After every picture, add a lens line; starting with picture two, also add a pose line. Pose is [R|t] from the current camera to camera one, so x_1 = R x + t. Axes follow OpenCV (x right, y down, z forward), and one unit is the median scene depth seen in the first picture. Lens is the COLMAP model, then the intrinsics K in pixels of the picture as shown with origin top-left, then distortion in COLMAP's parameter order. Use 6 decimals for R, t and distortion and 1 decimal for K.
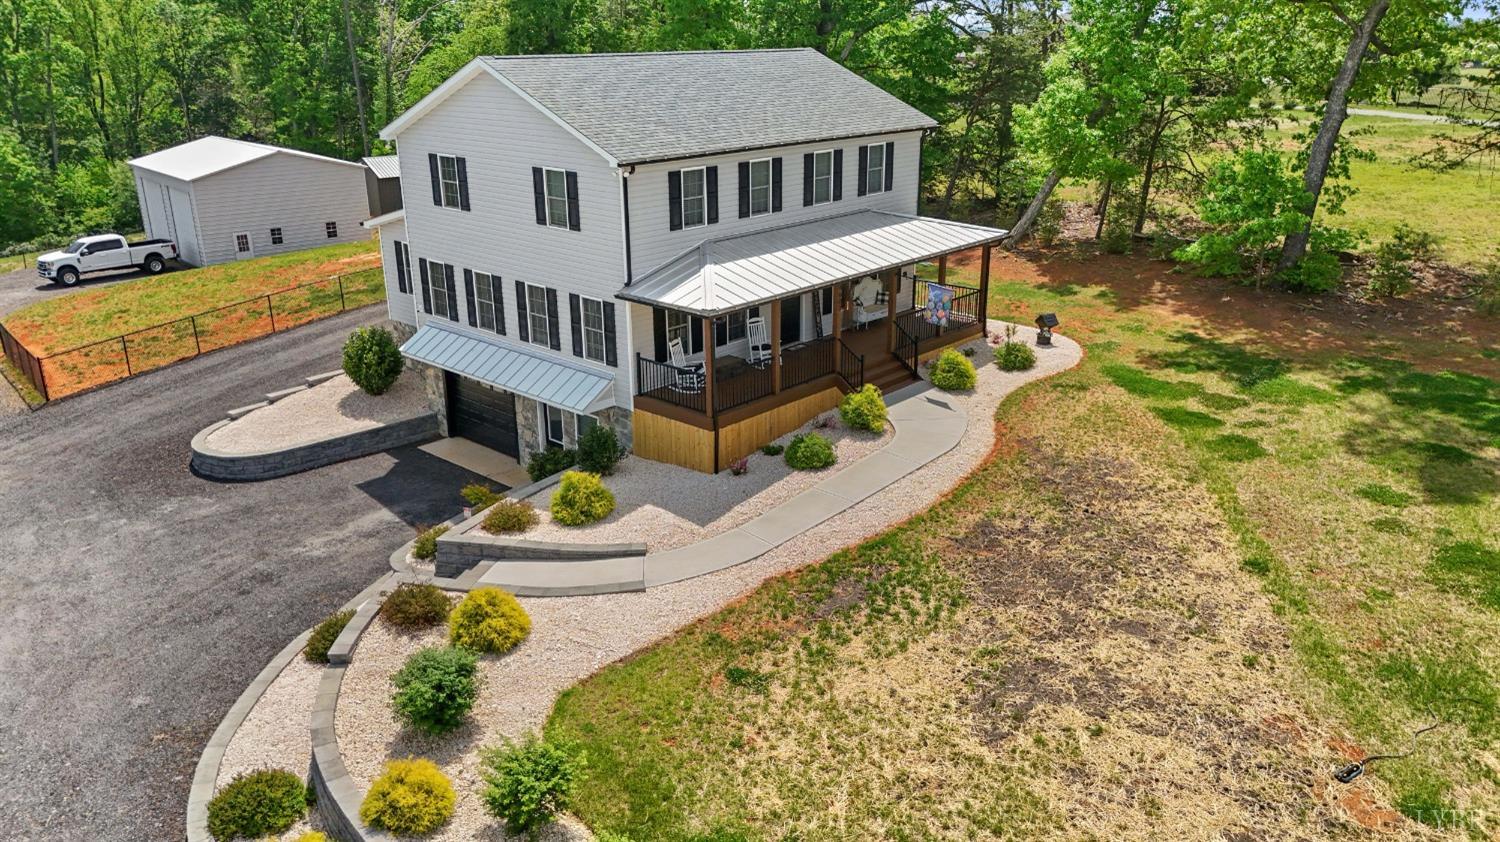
lens RADIAL K [[1102.0, 0, 762.6], [0, 1102.0, 422.7], [0, 0, 1]] dist [0.051631, -0.046008]
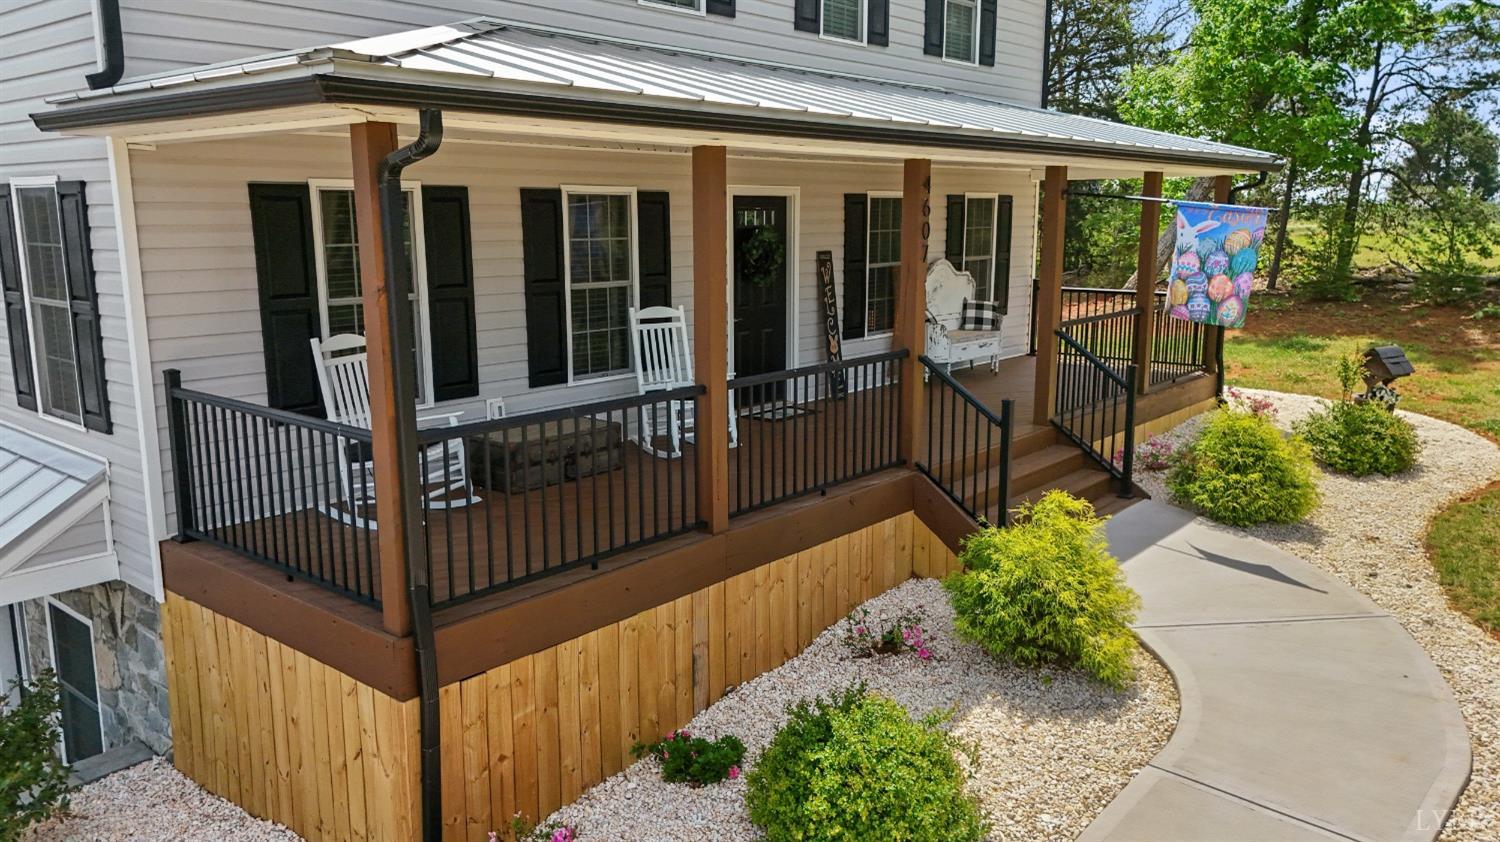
lens RADIAL K [[1102.0, 0, 746.1], [0, 1102.0, 420.8], [0, 0, 1]] dist [0.051631, -0.046008]
pose [[0.999793, -0.003141, 0.020088, 0.014667], [0.006222, 0.987870, -0.155160, -0.010835], [-0.019357, 0.155253, 0.987685, 0.727859]]
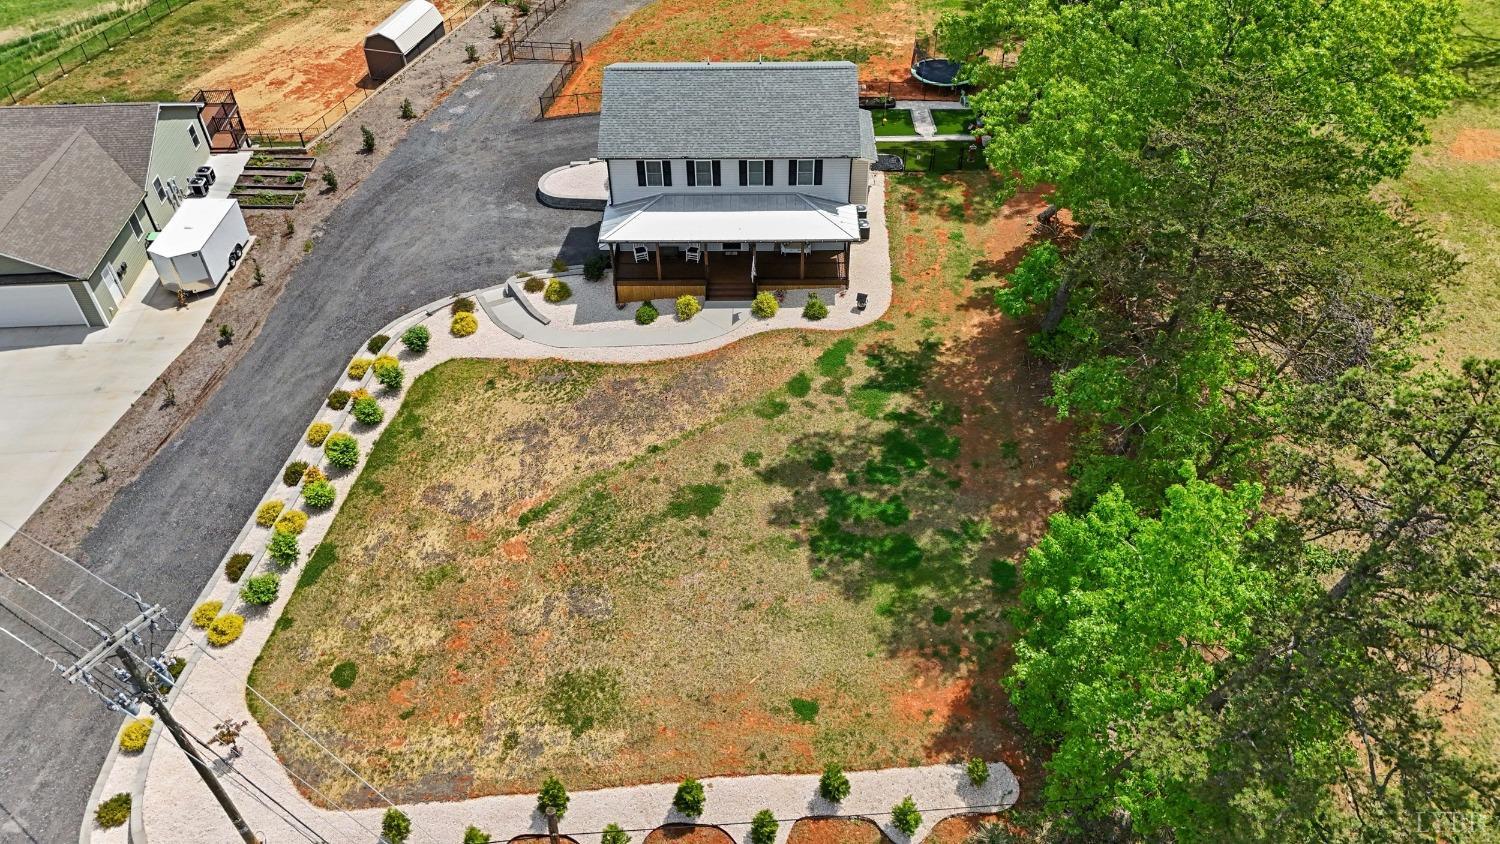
lens RADIAL K [[1102.0, 0, 777.9], [0, 1102.0, 453.2], [0, 0, 1]] dist [0.051631, -0.046008]
pose [[0.671033, 0.520092, -0.528411, 1.422807], [-0.249418, 0.829507, 0.499709, -0.844403], [0.698215, -0.203527, 0.686347, -0.337430]]
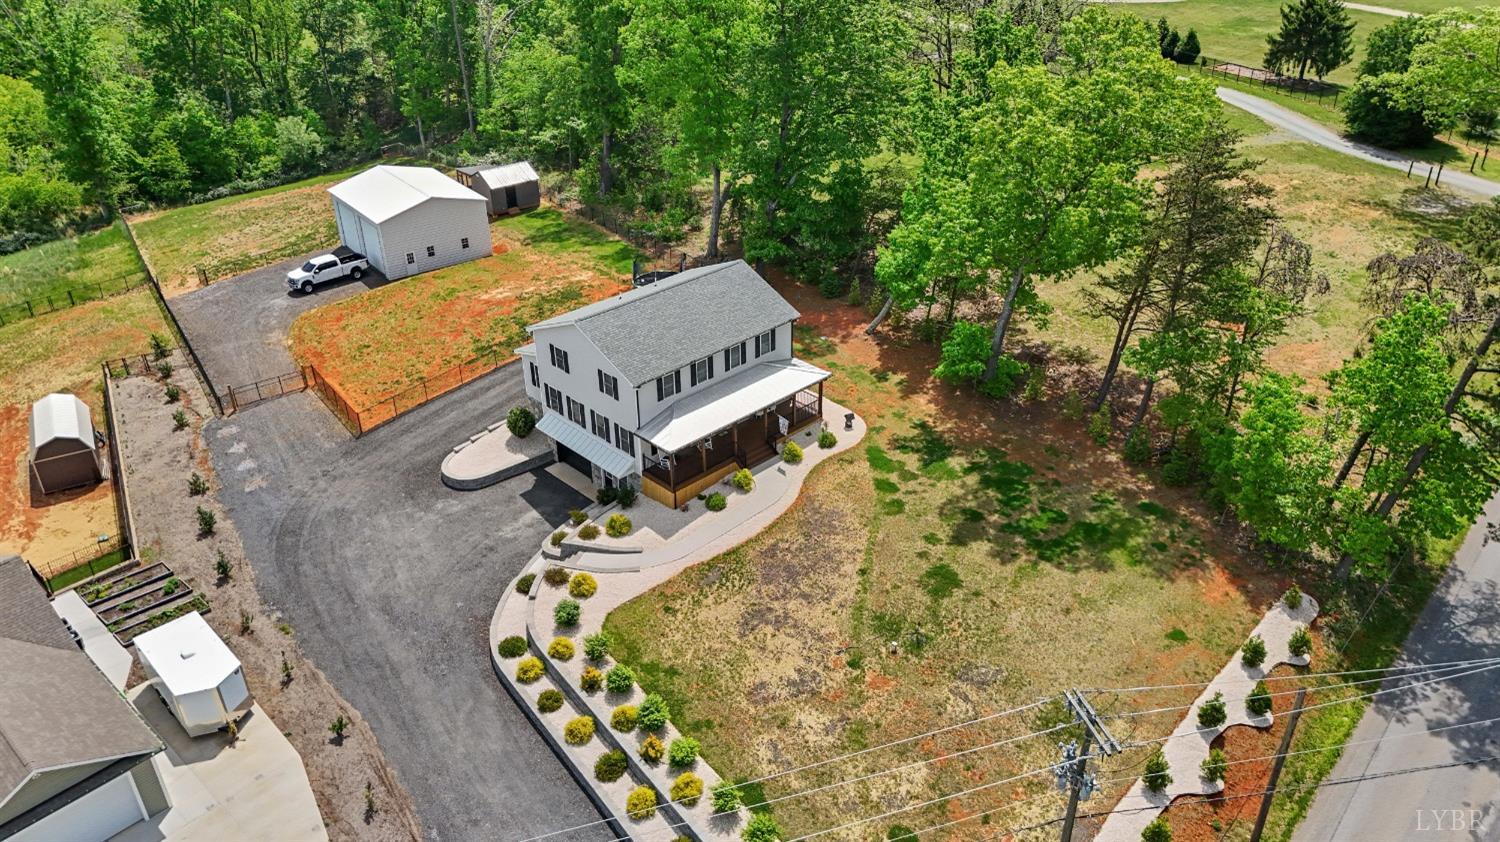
lens RADIAL K [[1102.0, 0, 775.6], [0, 1102.0, 409.3], [0, 0, 1]] dist [0.051631, -0.046008]
pose [[0.998459, 0.030000, -0.046682, 0.260870], [-0.021715, 0.985406, 0.168828, -0.537964], [0.051066, -0.167554, 0.984539, -1.206991]]
